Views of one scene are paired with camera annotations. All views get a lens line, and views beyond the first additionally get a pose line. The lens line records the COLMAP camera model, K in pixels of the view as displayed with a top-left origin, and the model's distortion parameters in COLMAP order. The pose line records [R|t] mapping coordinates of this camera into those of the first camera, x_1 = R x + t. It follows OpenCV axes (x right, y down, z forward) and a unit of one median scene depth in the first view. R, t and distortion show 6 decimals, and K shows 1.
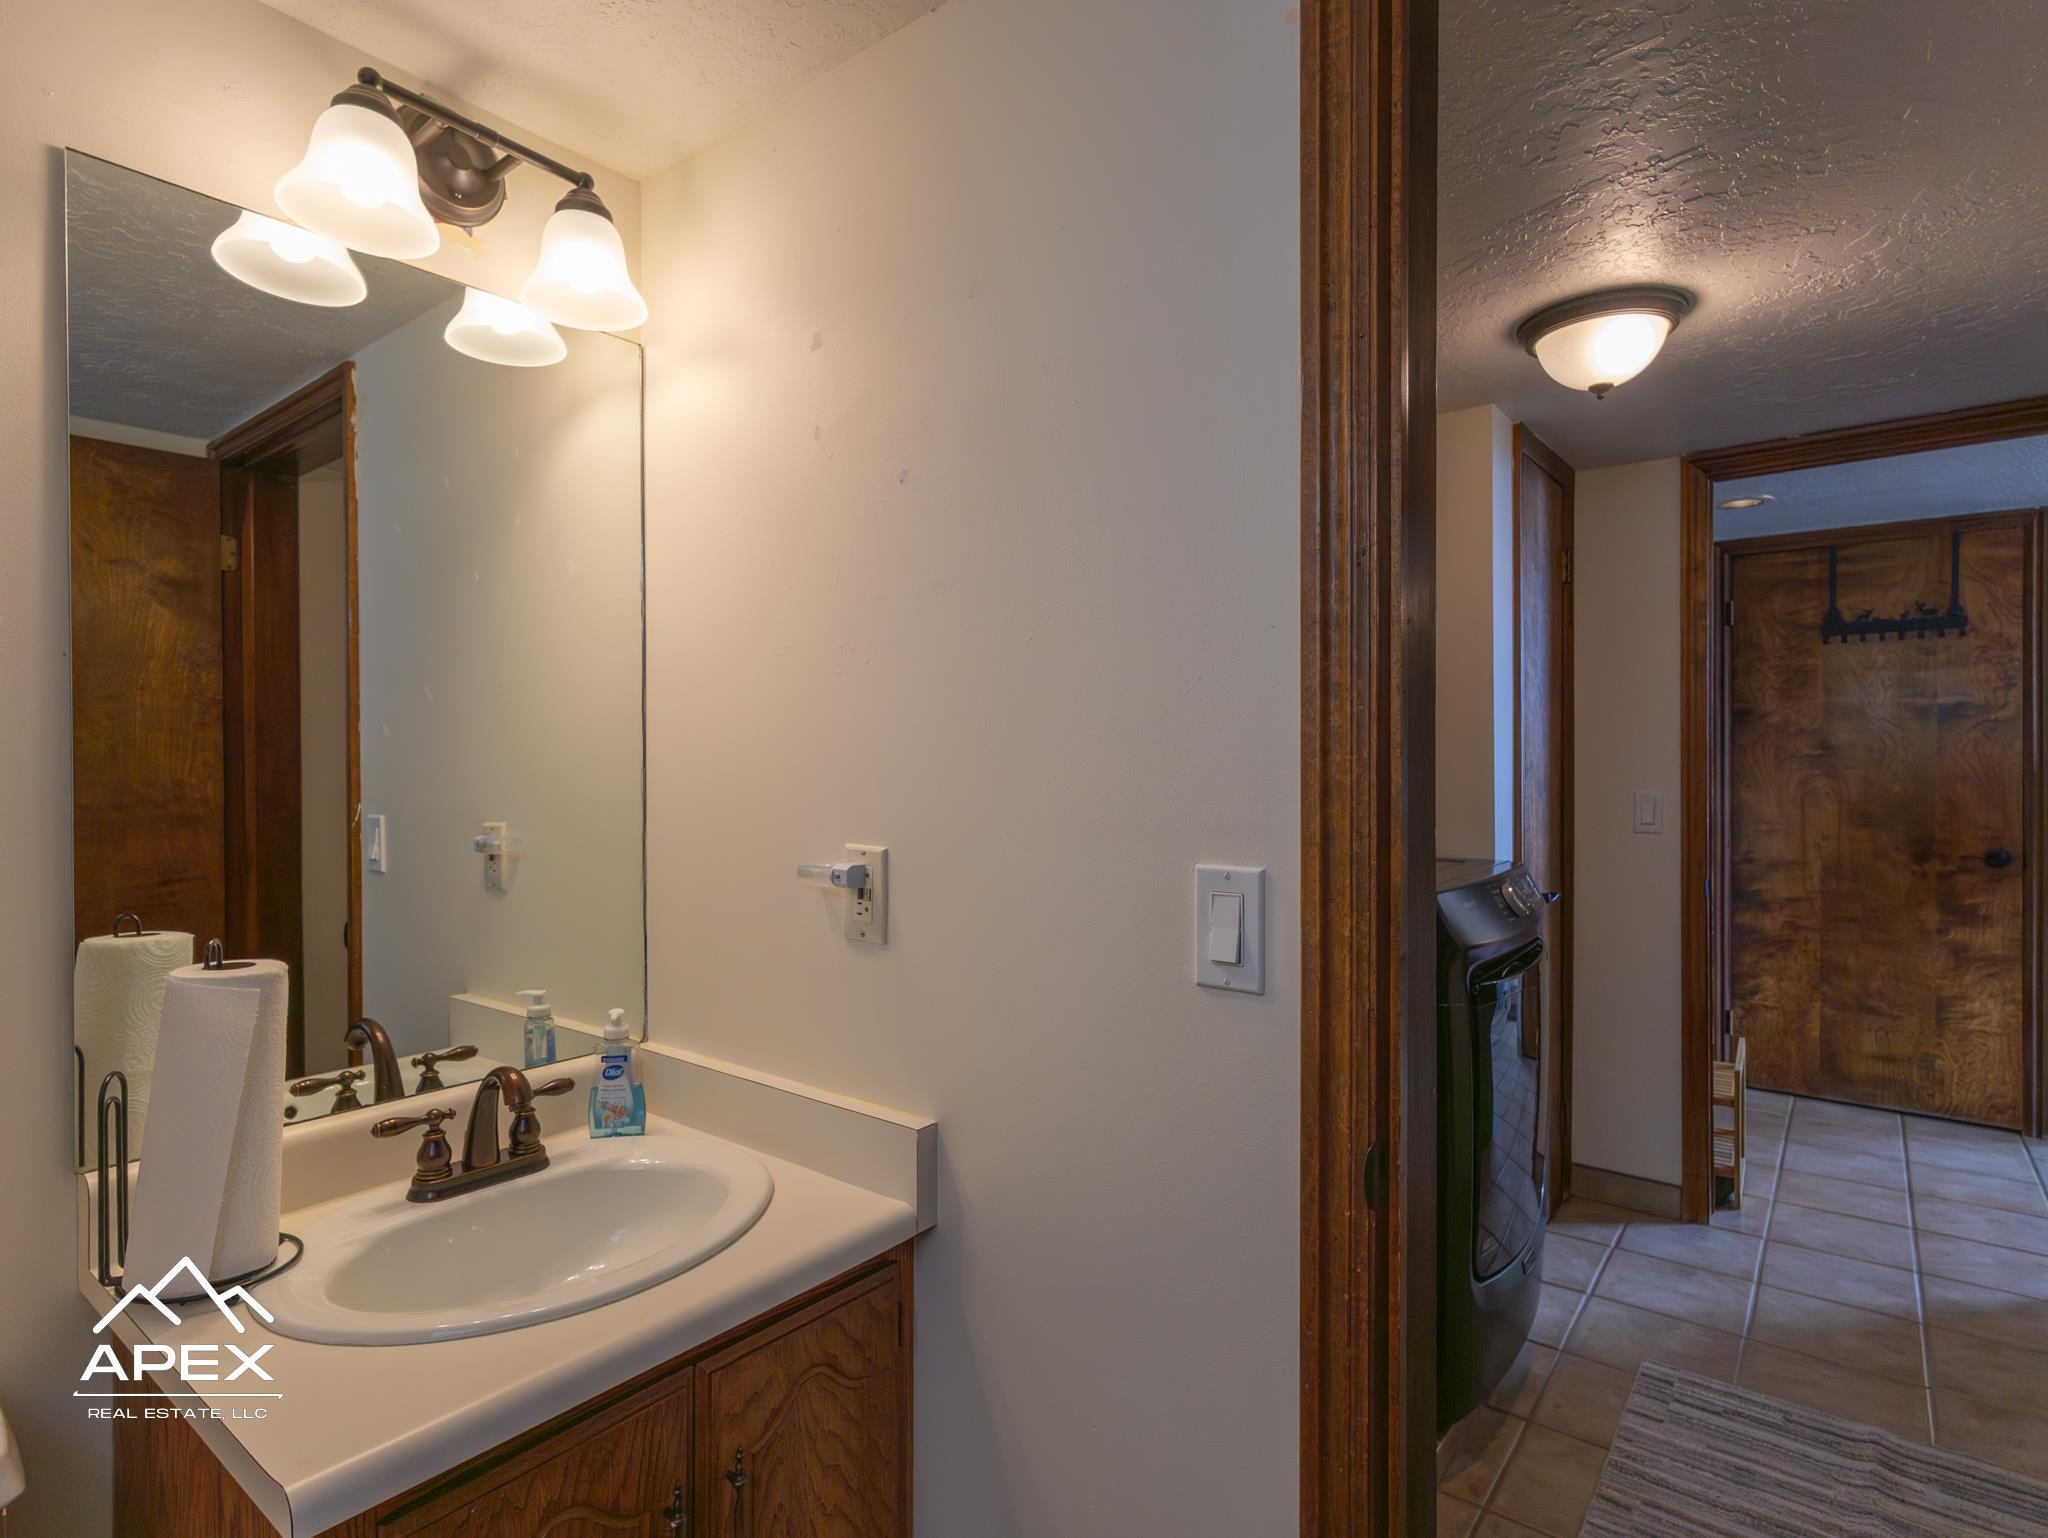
lens RADIAL K [[1067.4, 0, 1013.7], [0, 1067.4, 768.2], [0, 0, 1]] dist [0.006001, 0.001159]
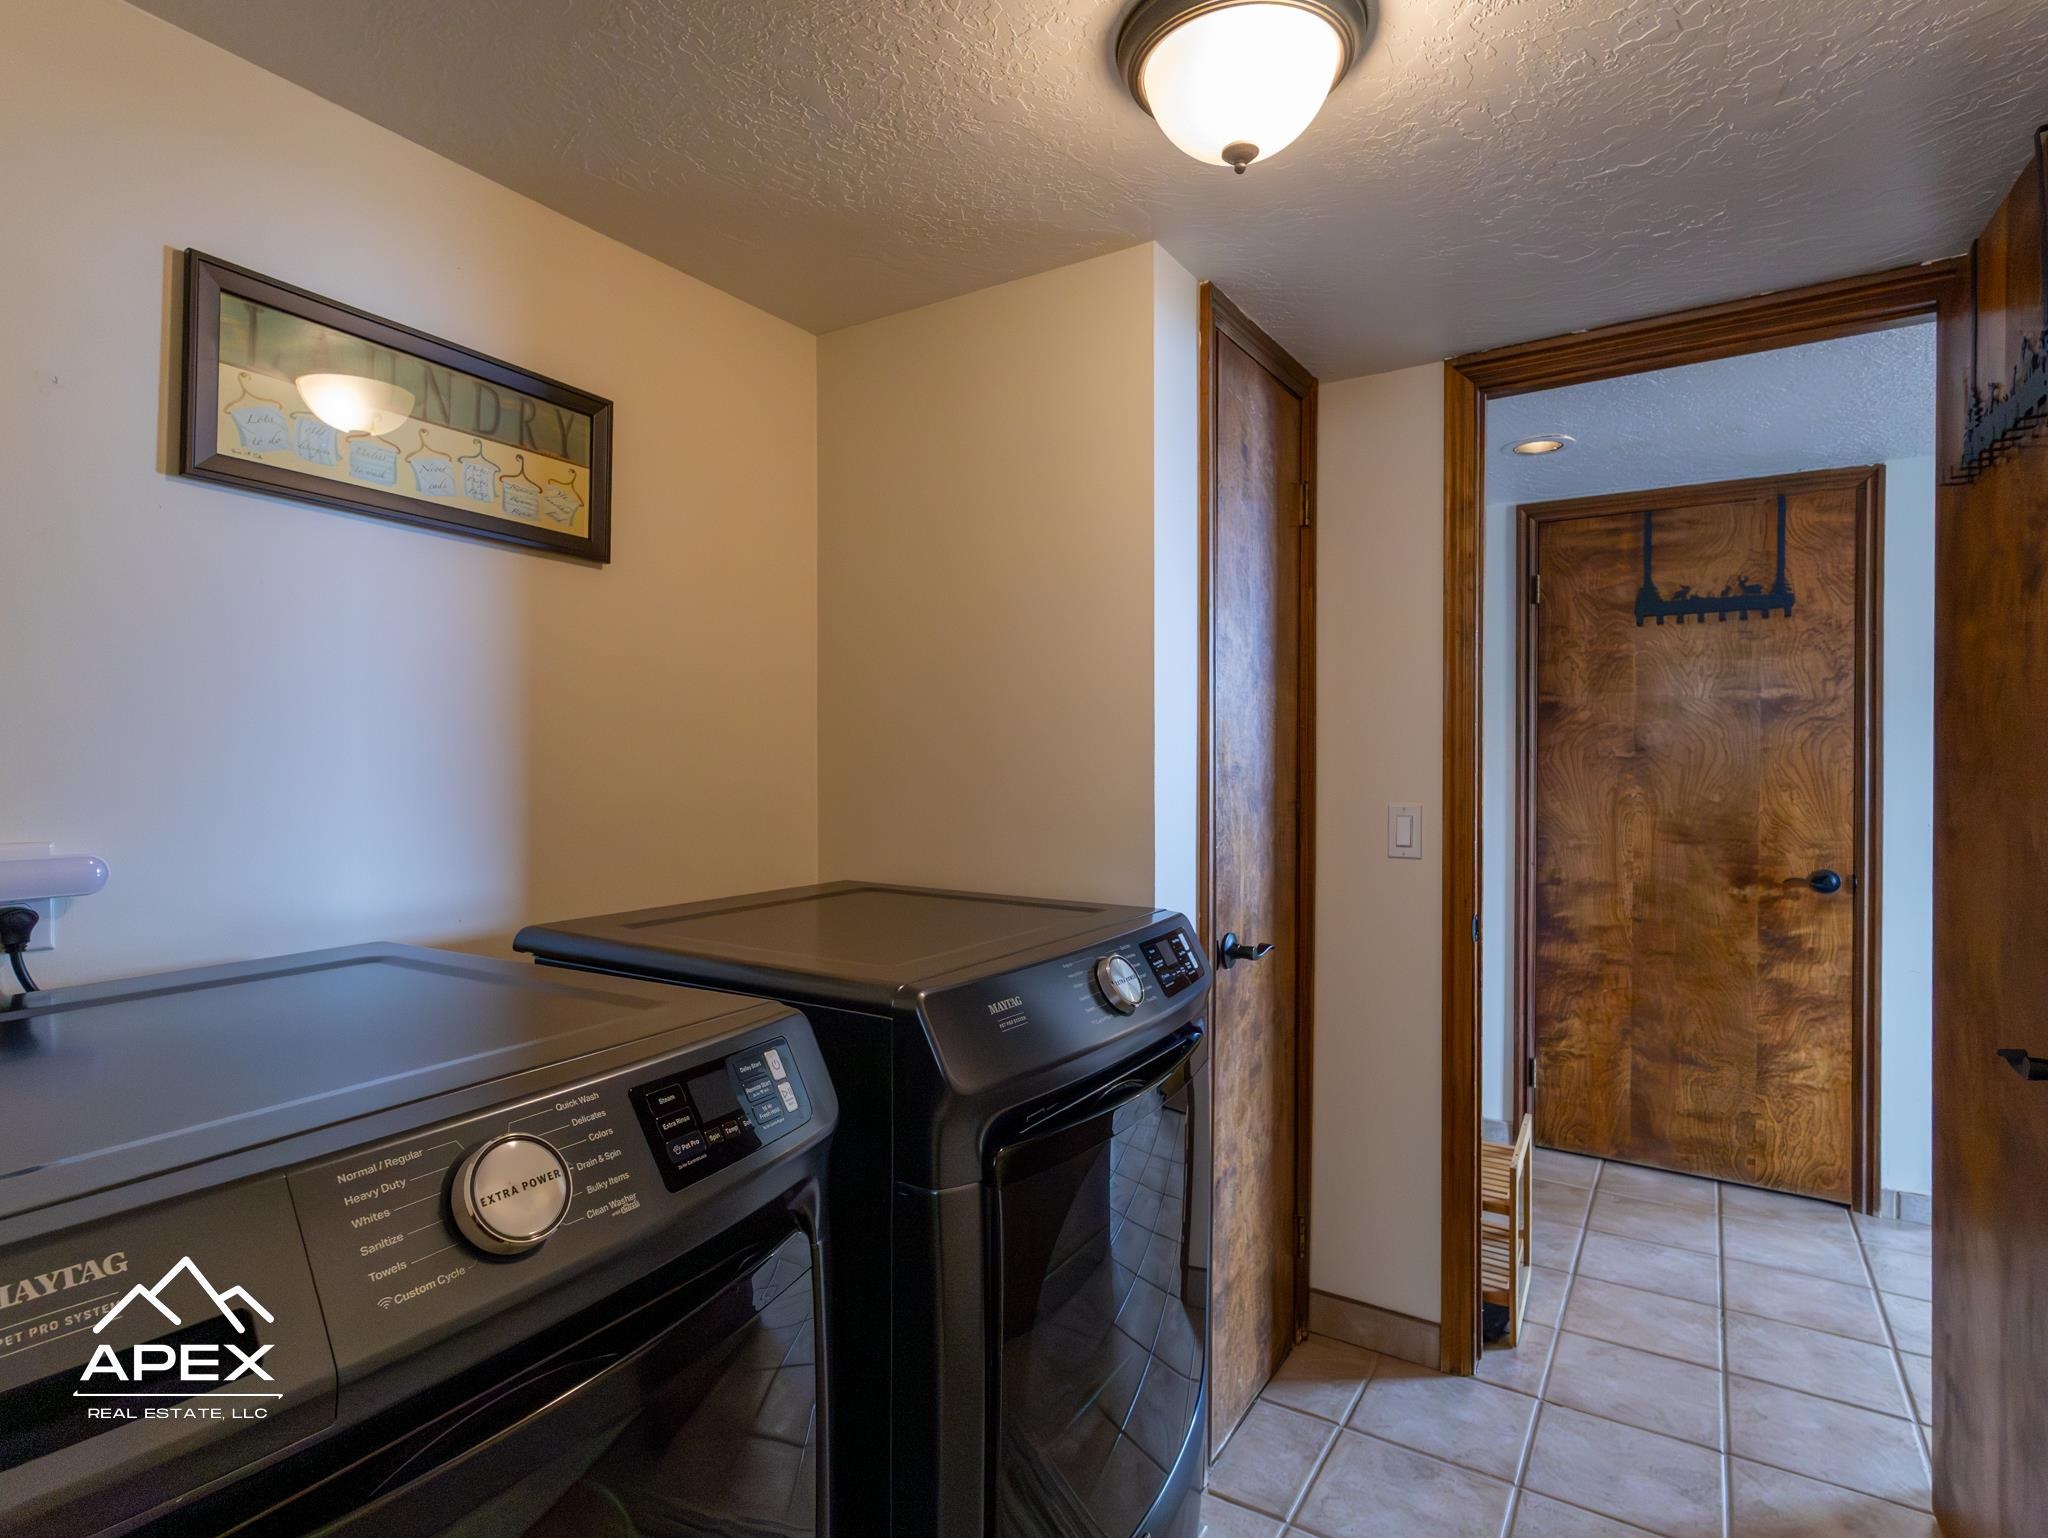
lens RADIAL K [[1067.4, 0, 1013.7], [0, 1067.4, 768.2], [0, 0, 1]] dist [0.006001, 0.001159]
pose [[0.995481, 0.005443, 0.094800, 0.196142], [-0.005473, 0.999985, 0.000065, -0.001370], [-0.094798, -0.000583, 0.995496, 0.216863]]
